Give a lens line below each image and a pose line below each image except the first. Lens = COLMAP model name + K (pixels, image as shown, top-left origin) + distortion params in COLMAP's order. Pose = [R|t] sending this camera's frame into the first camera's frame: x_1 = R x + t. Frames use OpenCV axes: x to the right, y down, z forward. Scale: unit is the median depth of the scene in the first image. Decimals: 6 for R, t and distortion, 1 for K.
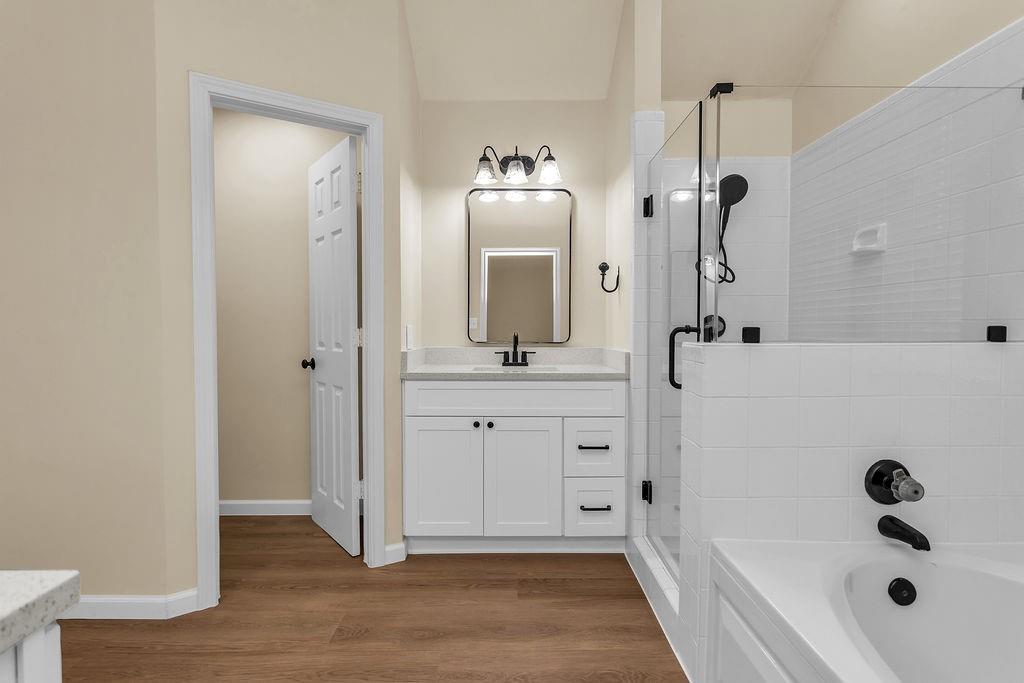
lens RADIAL K [[496.6, 0, 509.2], [0, 496.6, 341.0], [0, 0, 1]] dist [-0.001810, 0.003798]
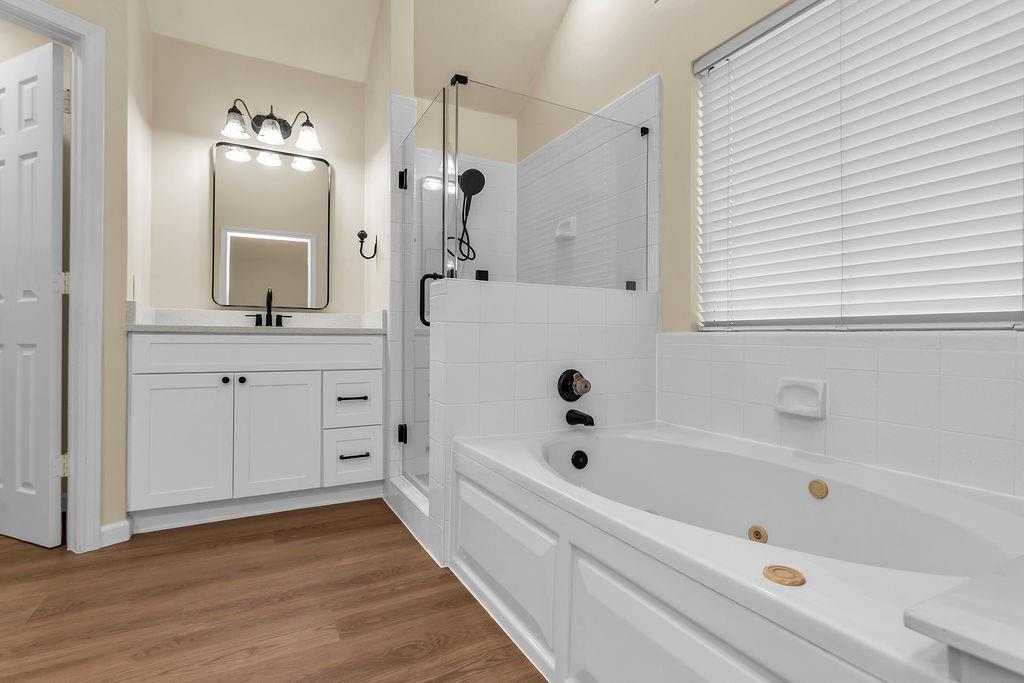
lens RADIAL K [[496.6, 0, 514.6], [0, 496.6, 340.1], [0, 0, 1]] dist [-0.001810, 0.003798]
pose [[0.882884, 0.004332, 0.469572, -0.023452], [0.008347, 0.999655, -0.024916, 0.118651], [-0.469517, 0.025918, 0.882543, -0.102679]]
